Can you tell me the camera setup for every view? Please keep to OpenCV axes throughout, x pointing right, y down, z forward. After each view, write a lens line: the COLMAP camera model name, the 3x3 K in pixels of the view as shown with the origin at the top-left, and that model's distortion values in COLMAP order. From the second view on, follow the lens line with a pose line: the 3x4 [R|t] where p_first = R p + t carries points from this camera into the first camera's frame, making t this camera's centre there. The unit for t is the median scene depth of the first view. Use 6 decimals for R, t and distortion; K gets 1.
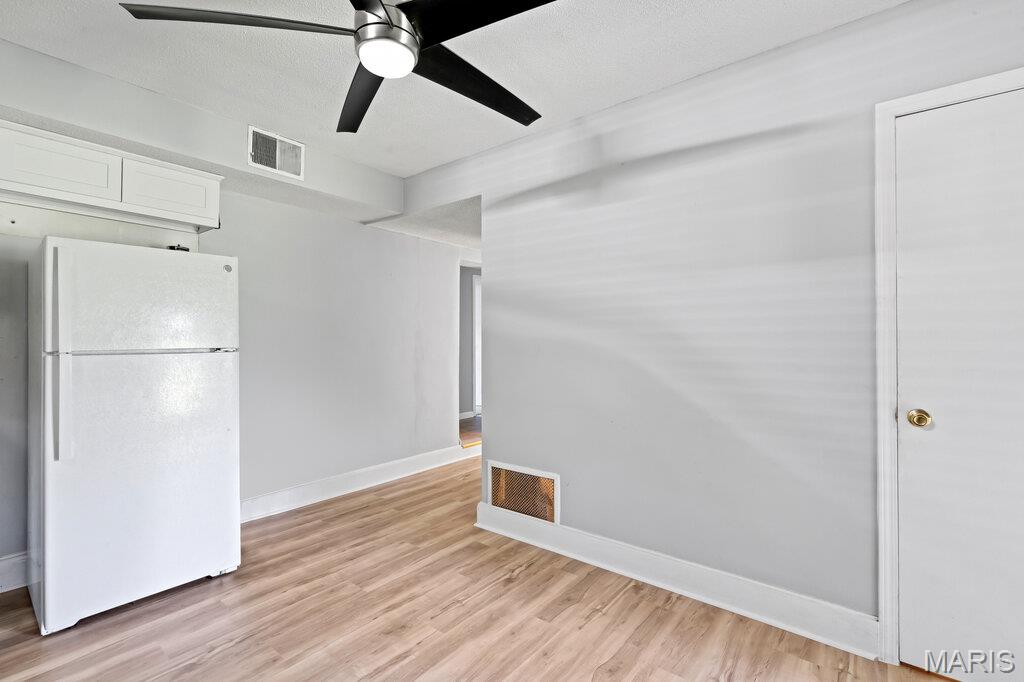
lens RADIAL K [[465.5, 0, 509.2], [0, 465.5, 335.4], [0, 0, 1]] dist [0.010956, 0.000090]
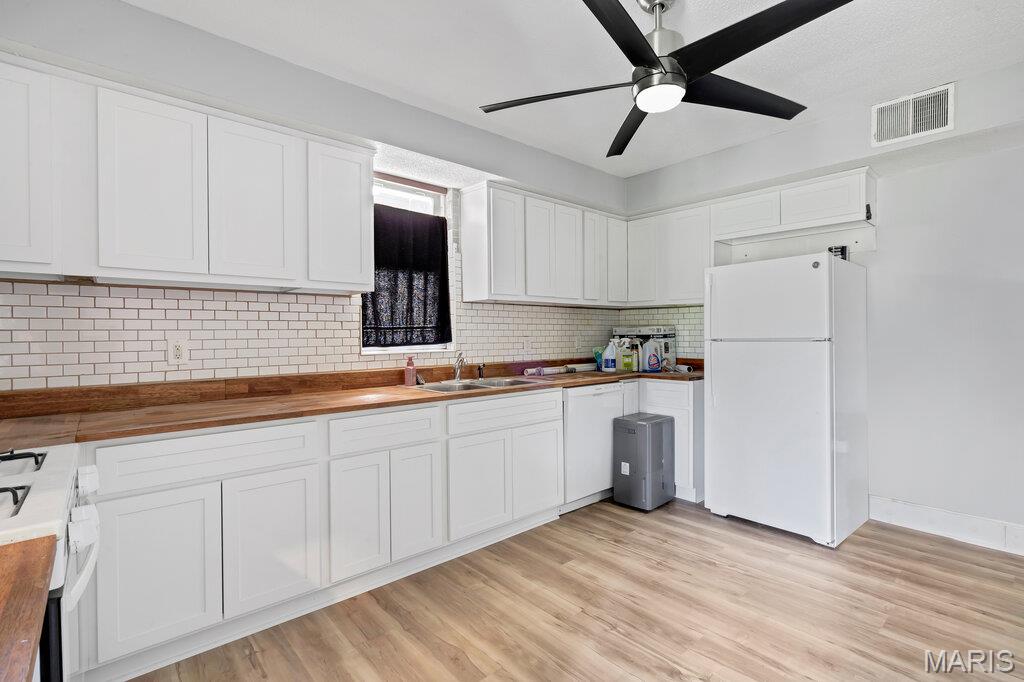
lens RADIAL K [[470.3, 0, 510.9], [0, 470.3, 336.2], [0, 0, 1]] dist [-0.000758, 0.000357]
pose [[-0.167838, 0.001494, -0.985813, 0.599644], [0.019666, 0.999805, -0.001833, 0.011234], [0.985618, -0.019695, -0.167834, 0.484972]]
